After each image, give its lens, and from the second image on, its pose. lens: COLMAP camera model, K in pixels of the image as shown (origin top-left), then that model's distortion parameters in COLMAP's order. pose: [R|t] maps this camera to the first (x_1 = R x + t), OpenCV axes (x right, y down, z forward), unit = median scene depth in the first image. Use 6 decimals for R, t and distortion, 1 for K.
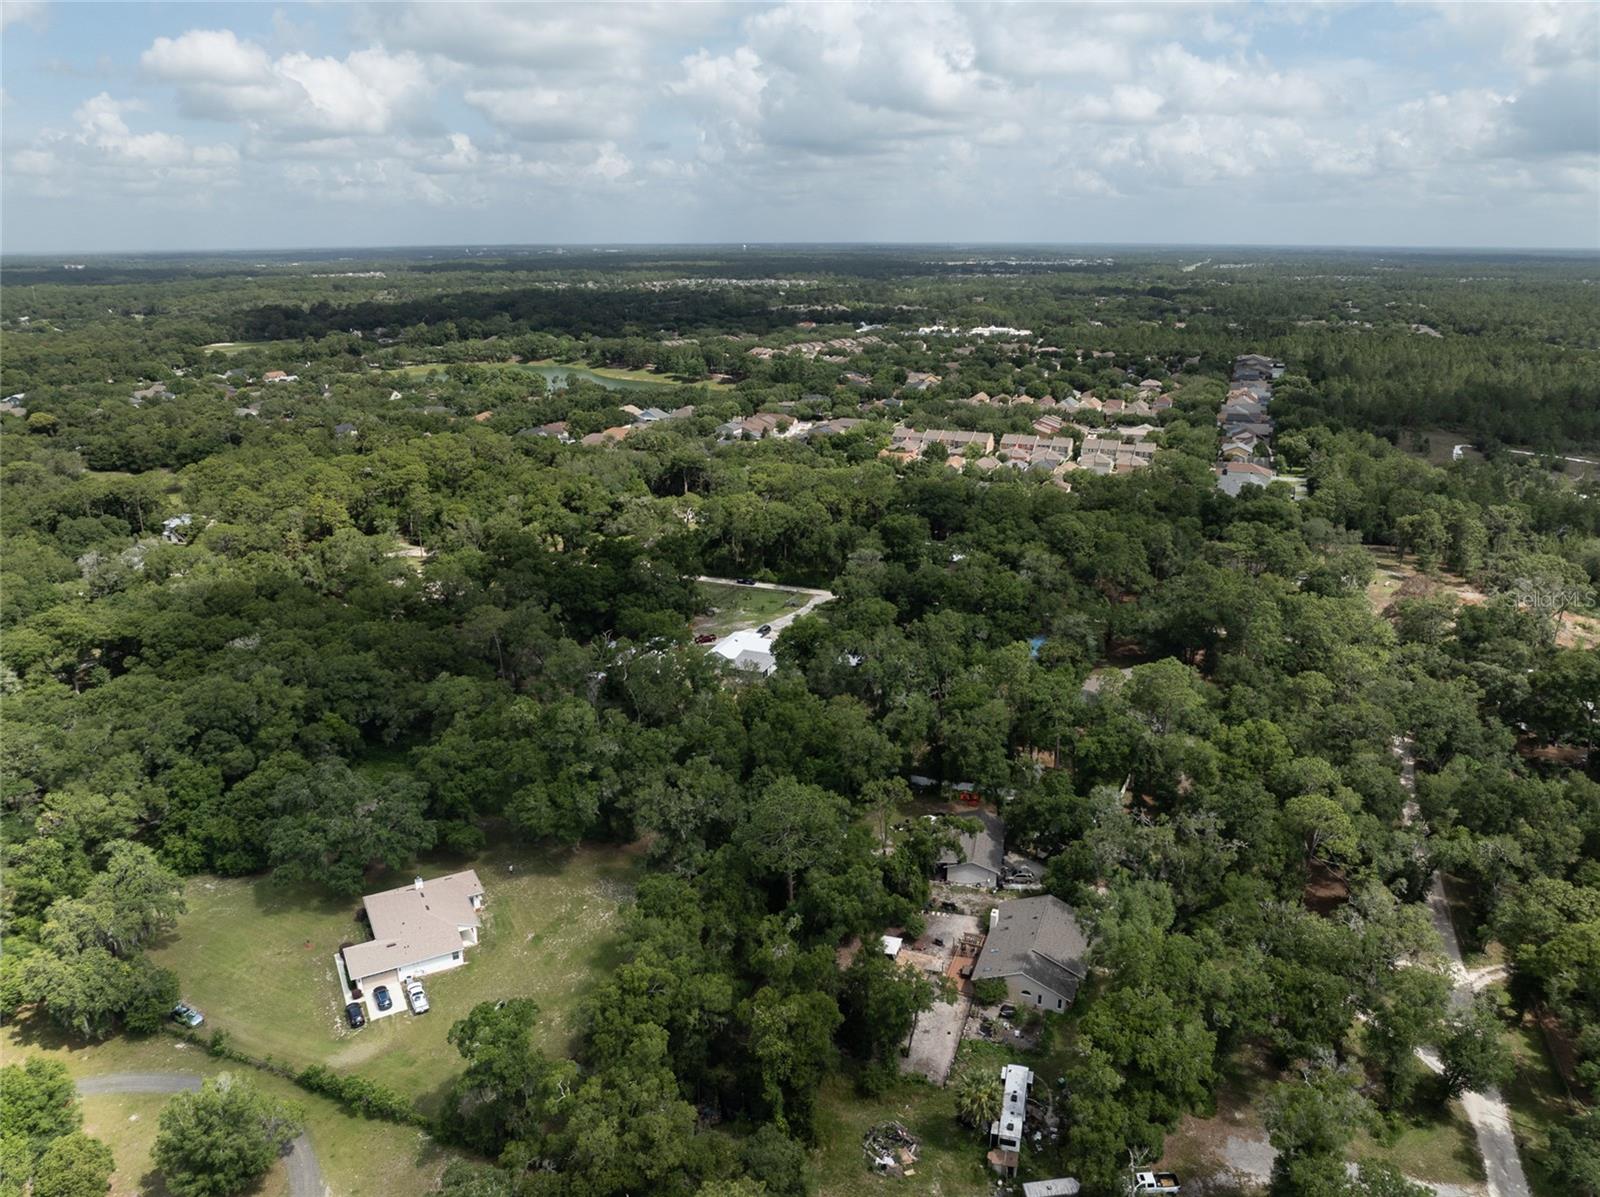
lens RADIAL K [[1132.8, 0, 799.9], [0, 1132.8, 604.7], [0, 0, 1]] dist [-0.035684, -0.001337]
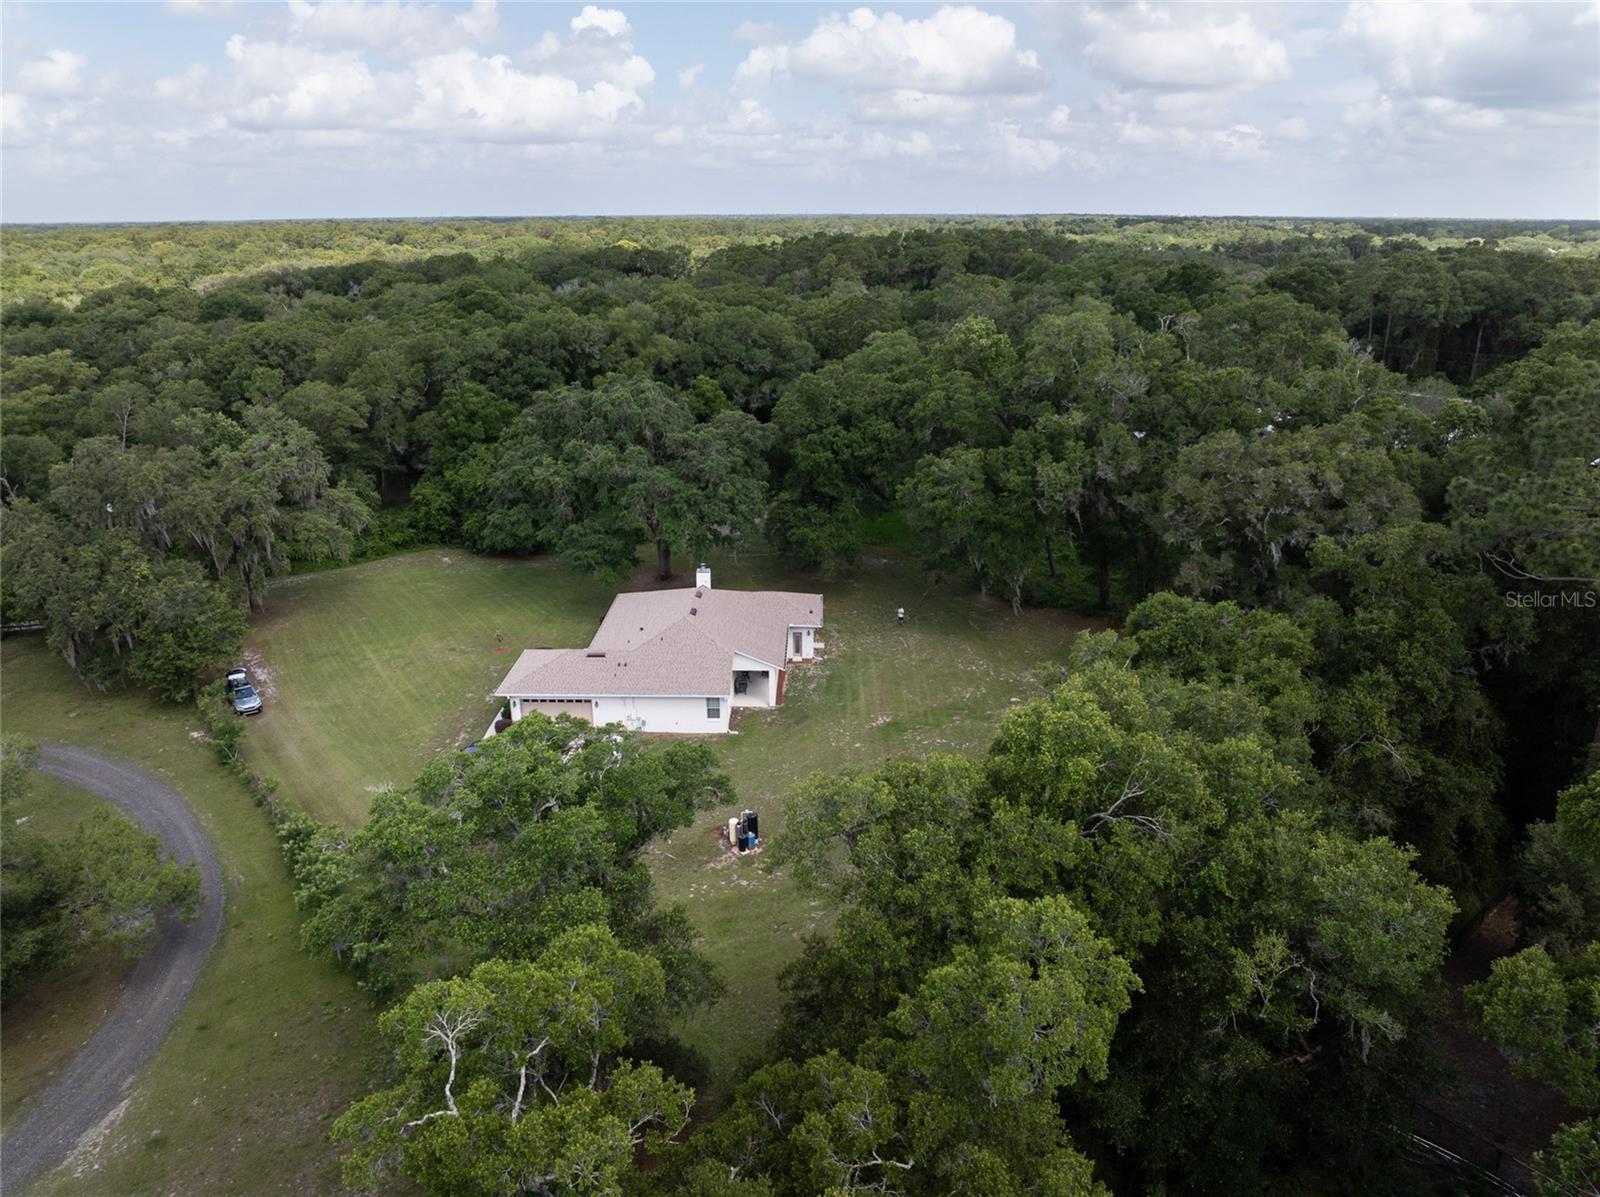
lens RADIAL K [[1132.8, 0, 808.2], [0, 1132.8, 597.5], [0, 0, 1]] dist [-0.035684, -0.001337]
pose [[0.874300, 0.162965, -0.457211, -0.069608], [-0.157718, 0.986221, 0.049925, 0.248616], [0.459047, 0.028461, 0.887956, 0.632554]]
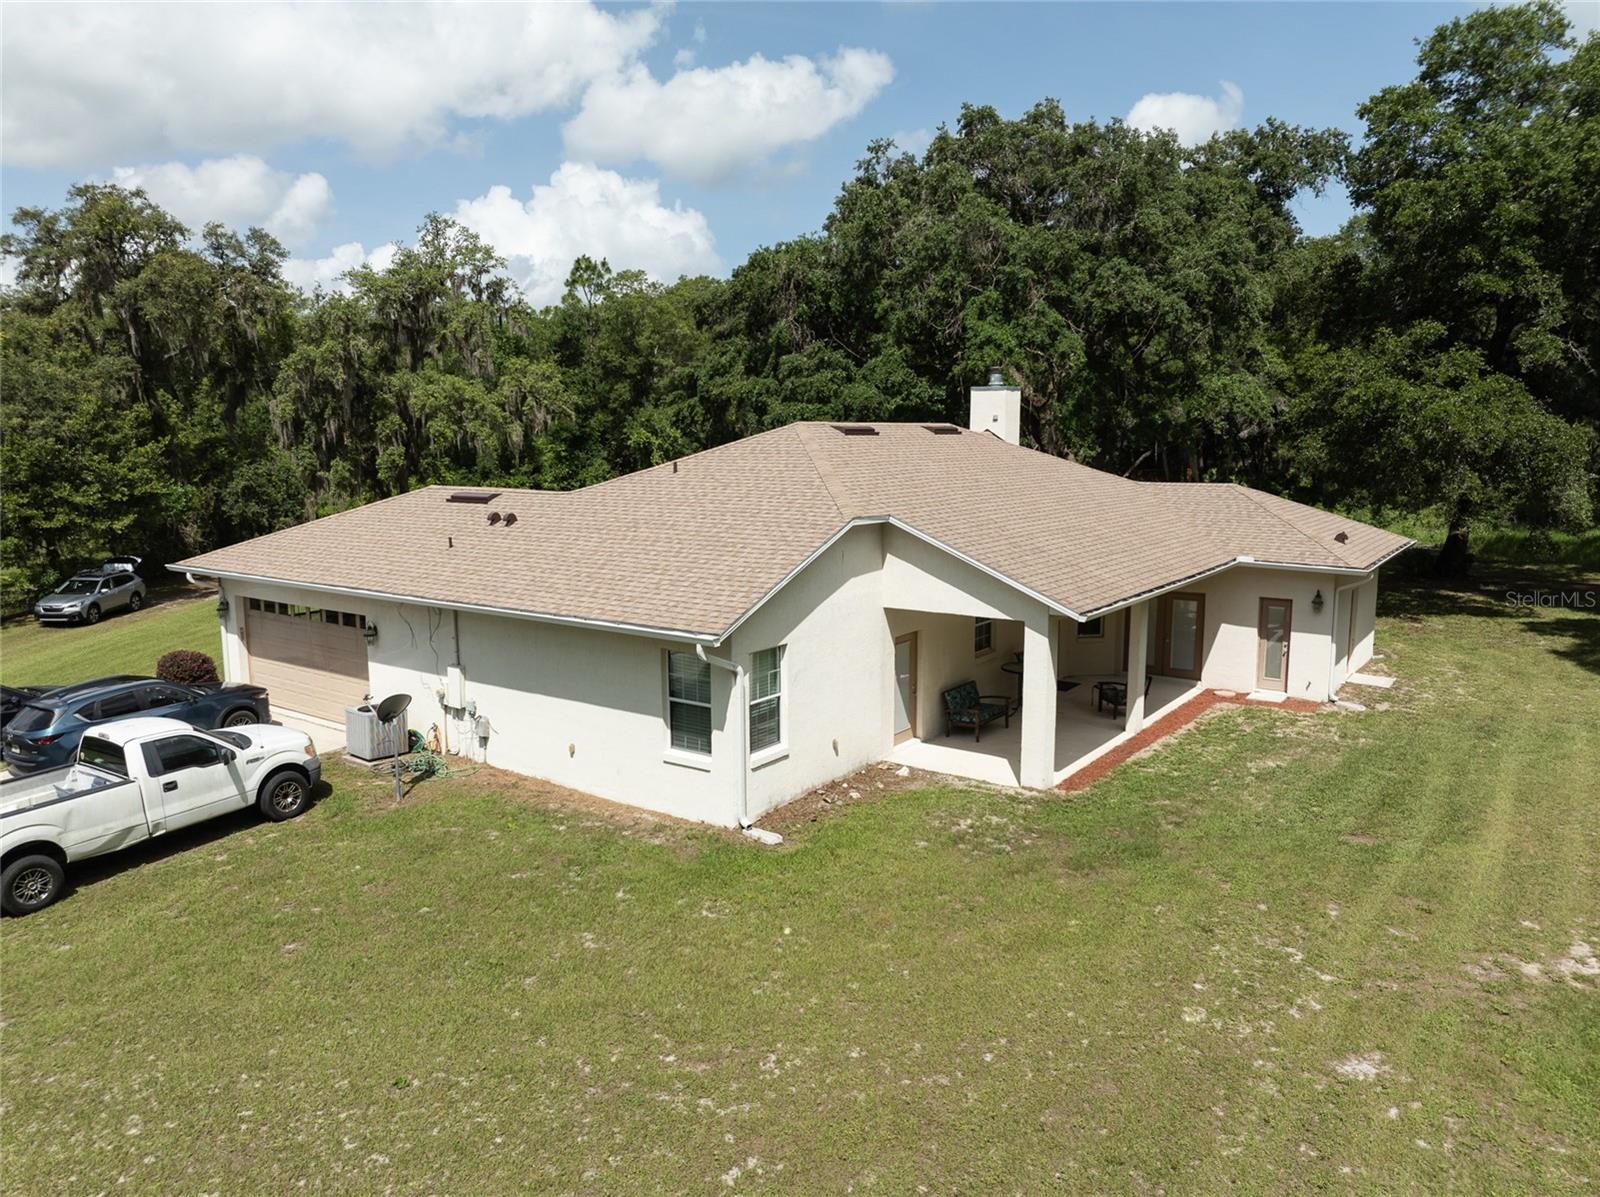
lens RADIAL K [[1132.8, 0, 806.6], [0, 1132.8, 600.0], [0, 0, 1]] dist [-0.035684, -0.001337]
pose [[0.456976, 0.132893, -0.879496, -0.222532], [-0.284973, 0.958530, -0.003234, 0.314477], [0.842593, 0.252110, 0.475896, 1.004066]]
